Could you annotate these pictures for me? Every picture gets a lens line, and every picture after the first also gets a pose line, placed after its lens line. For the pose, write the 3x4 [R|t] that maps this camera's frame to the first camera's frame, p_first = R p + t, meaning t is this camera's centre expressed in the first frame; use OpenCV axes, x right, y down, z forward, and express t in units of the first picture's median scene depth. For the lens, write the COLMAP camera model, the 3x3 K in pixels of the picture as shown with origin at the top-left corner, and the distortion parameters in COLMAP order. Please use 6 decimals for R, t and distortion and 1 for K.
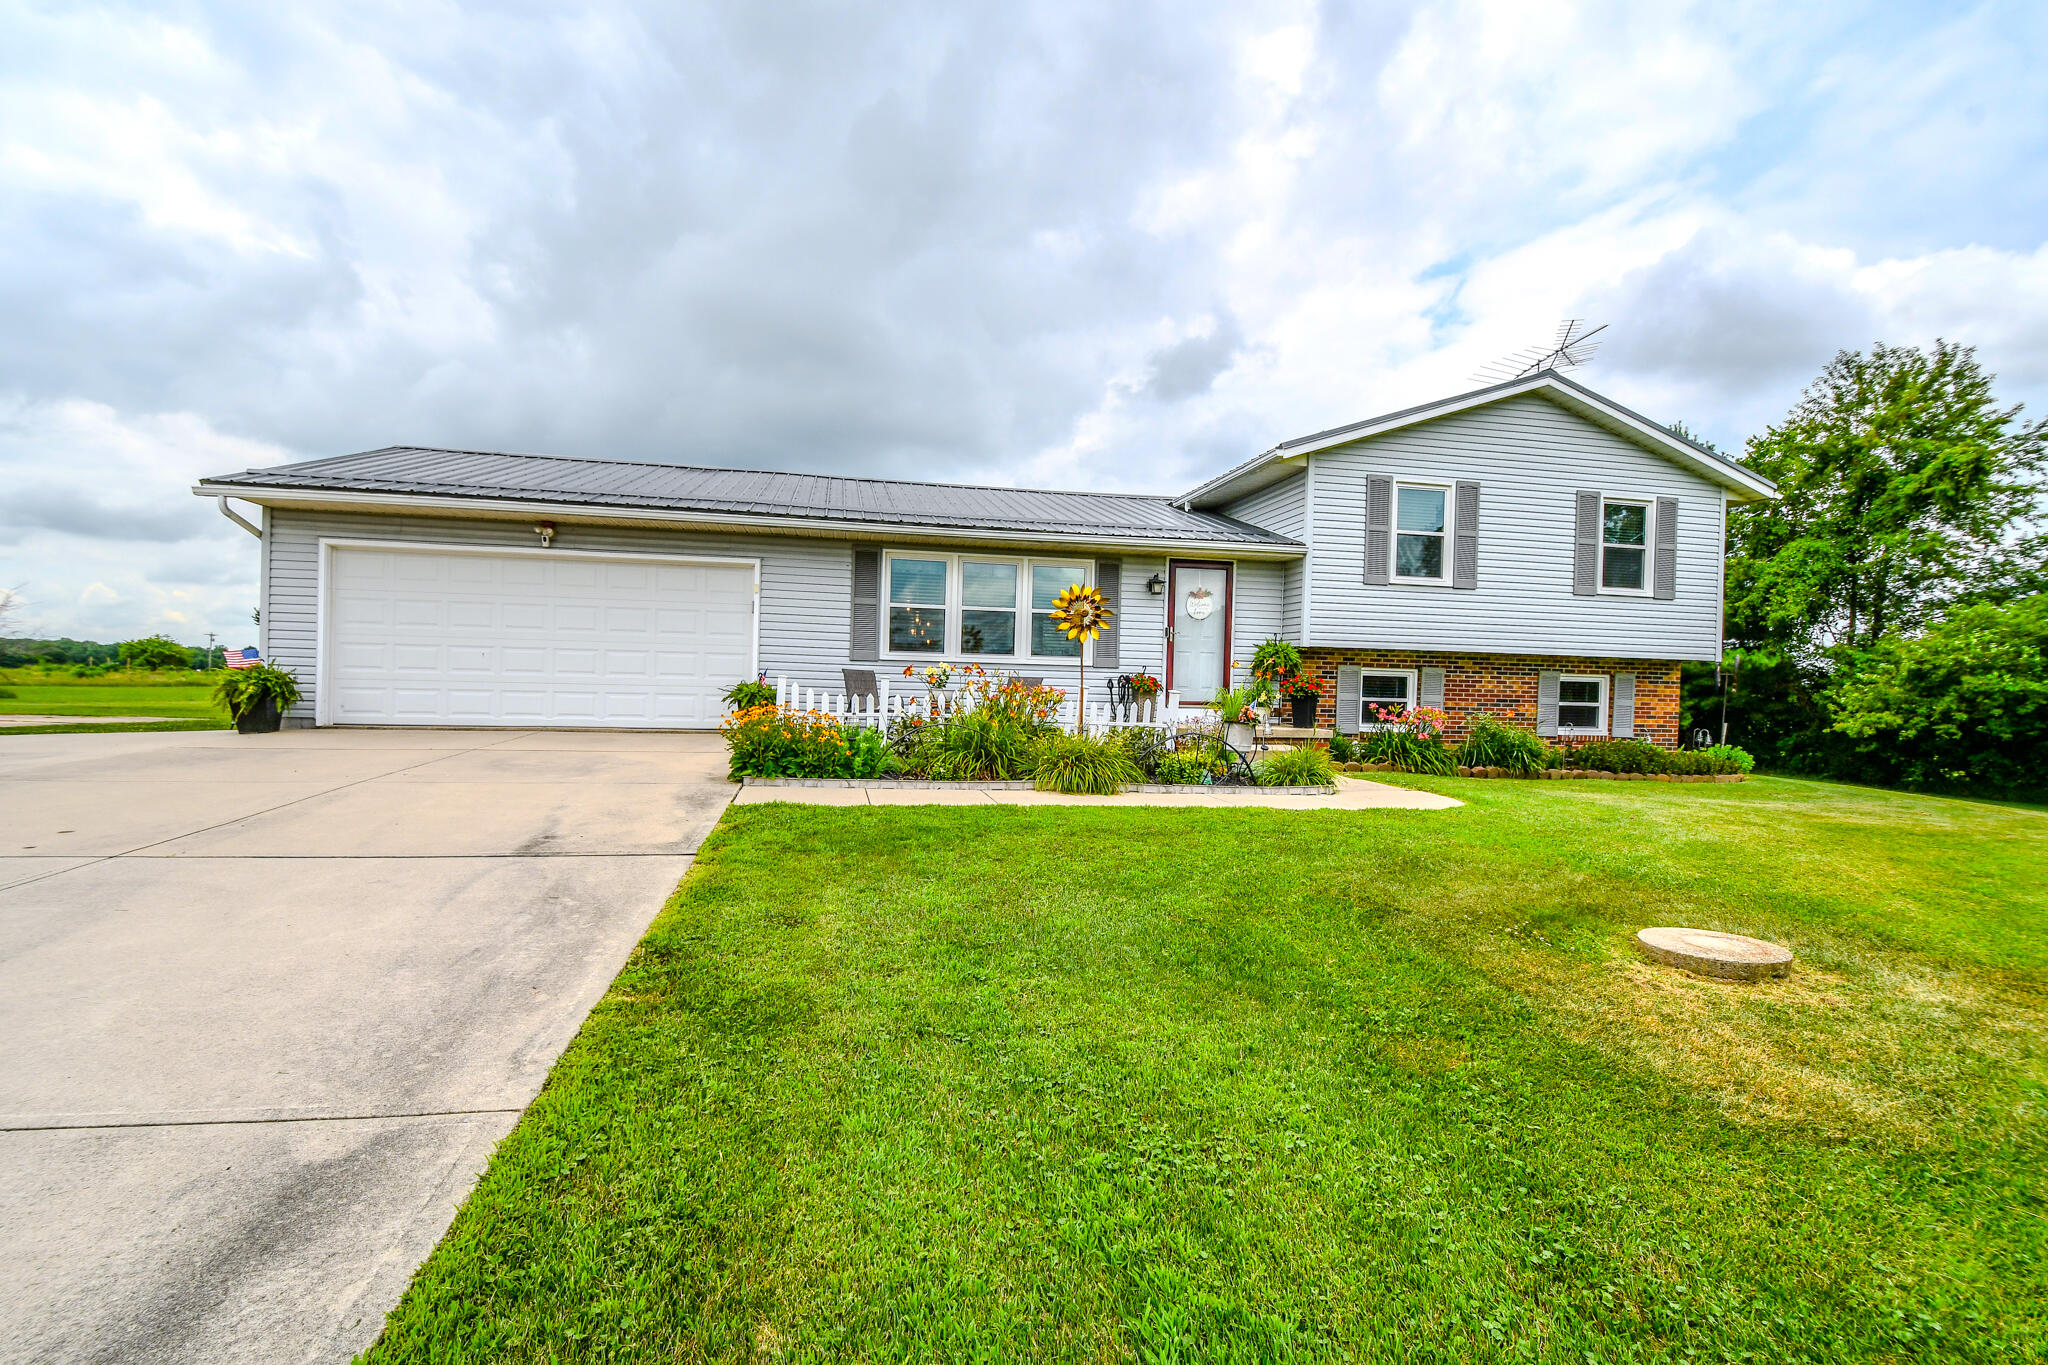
lens RADIAL K [[937.1, 0, 991.6], [0, 937.1, 688.8], [0, 0, 1]] dist [-0.001603, -0.013619]
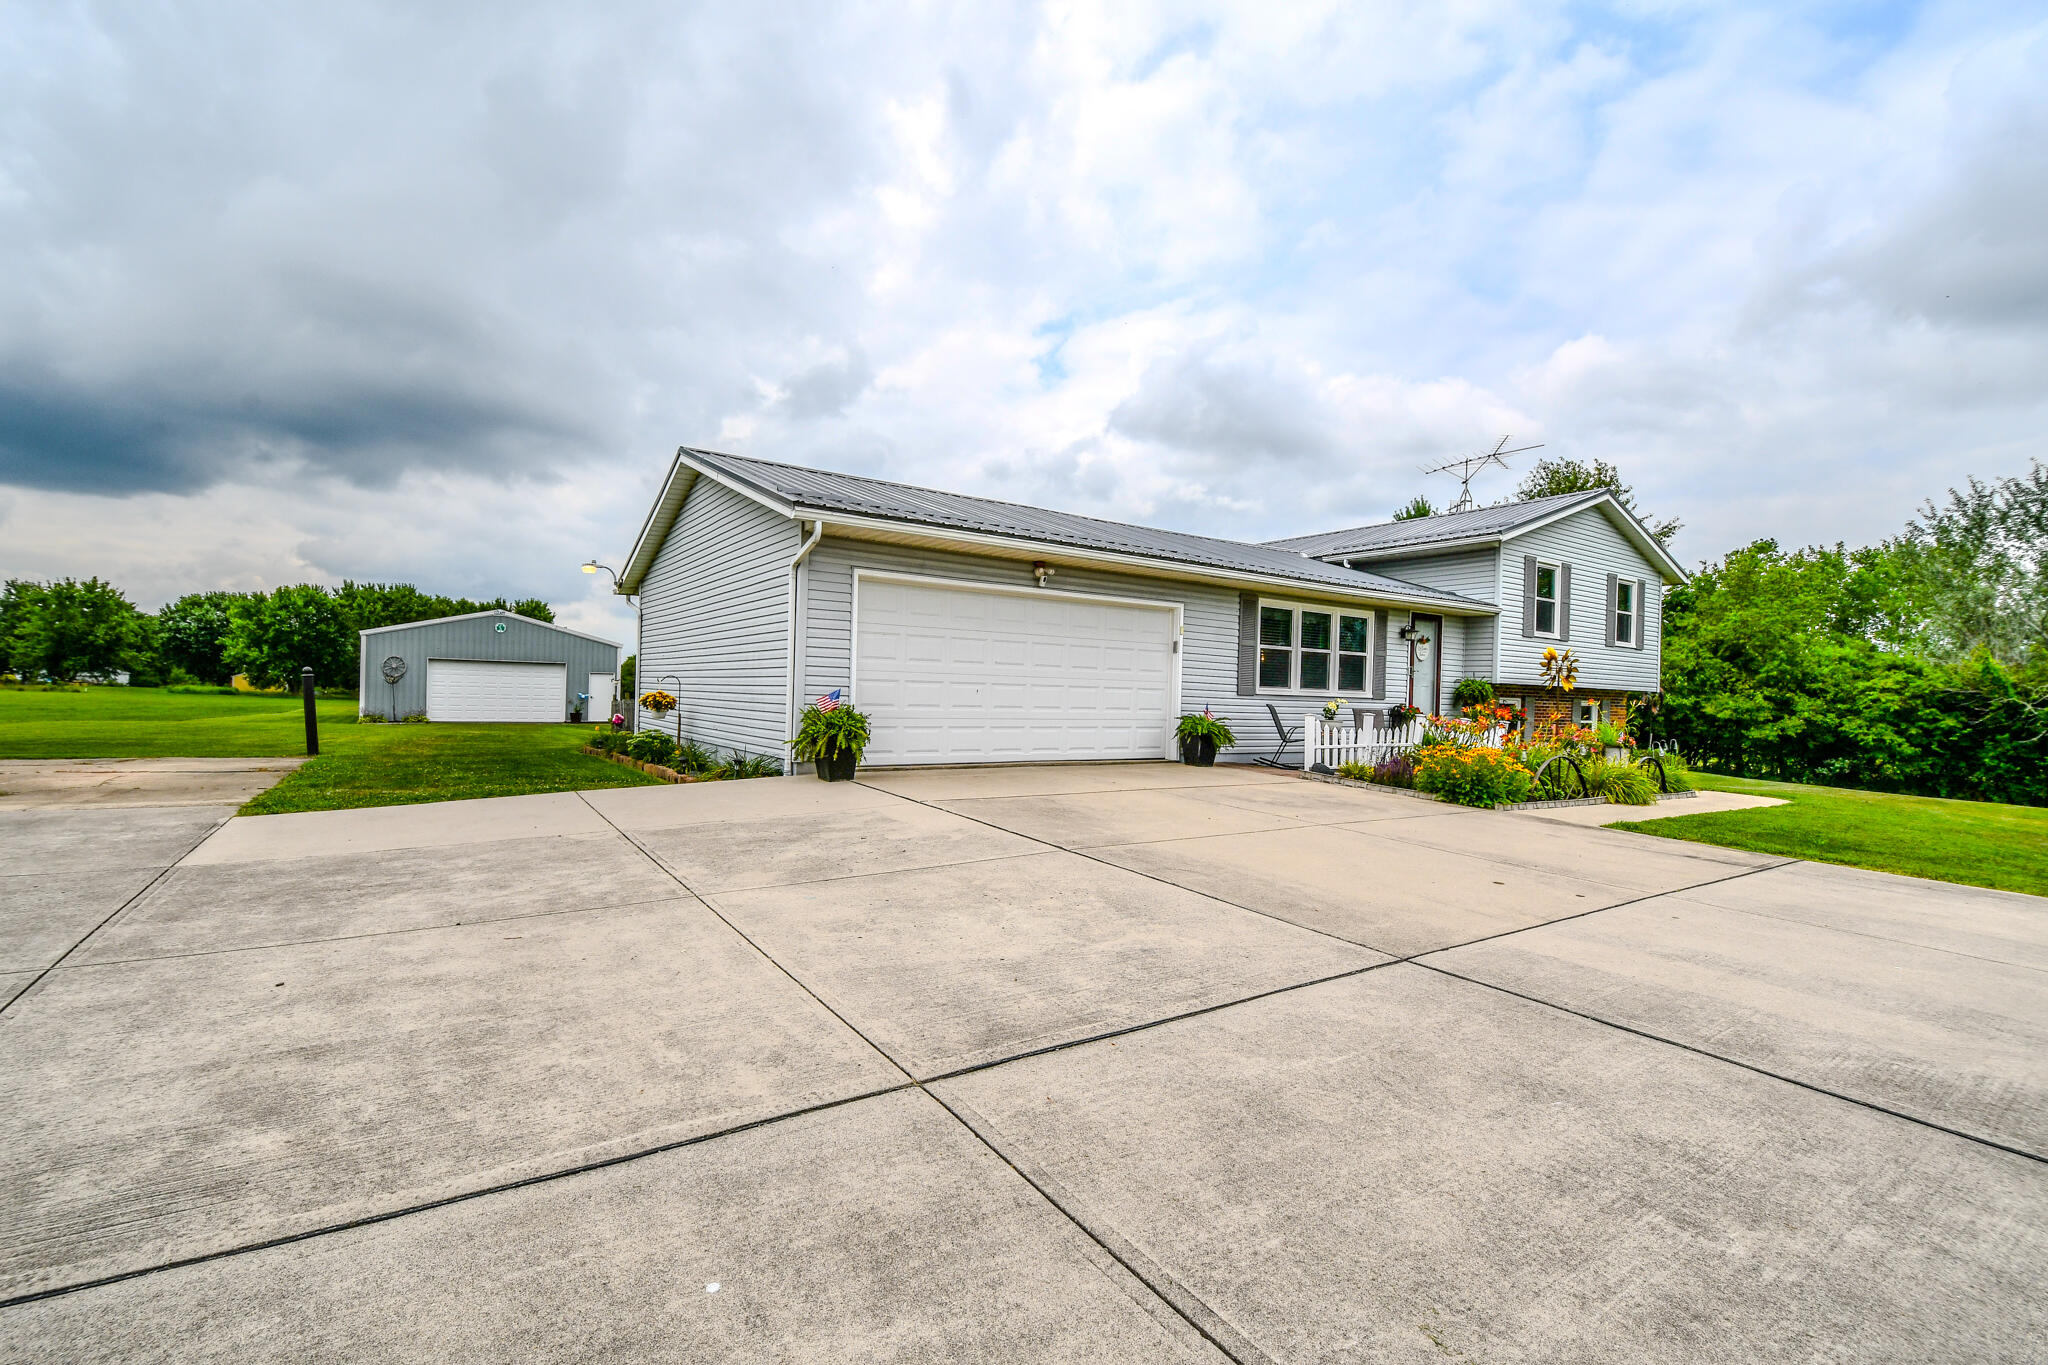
lens RADIAL K [[891.2, 0, 996.9], [0, 891.2, 689.5], [0, 0, 1]] dist [0.001542, -0.011942]
pose [[0.924490, 0.001713, 0.381203, -0.780293], [-0.002048, 0.999998, 0.000474, -0.034407], [-0.381201, -0.001219, 0.924491, 0.103174]]
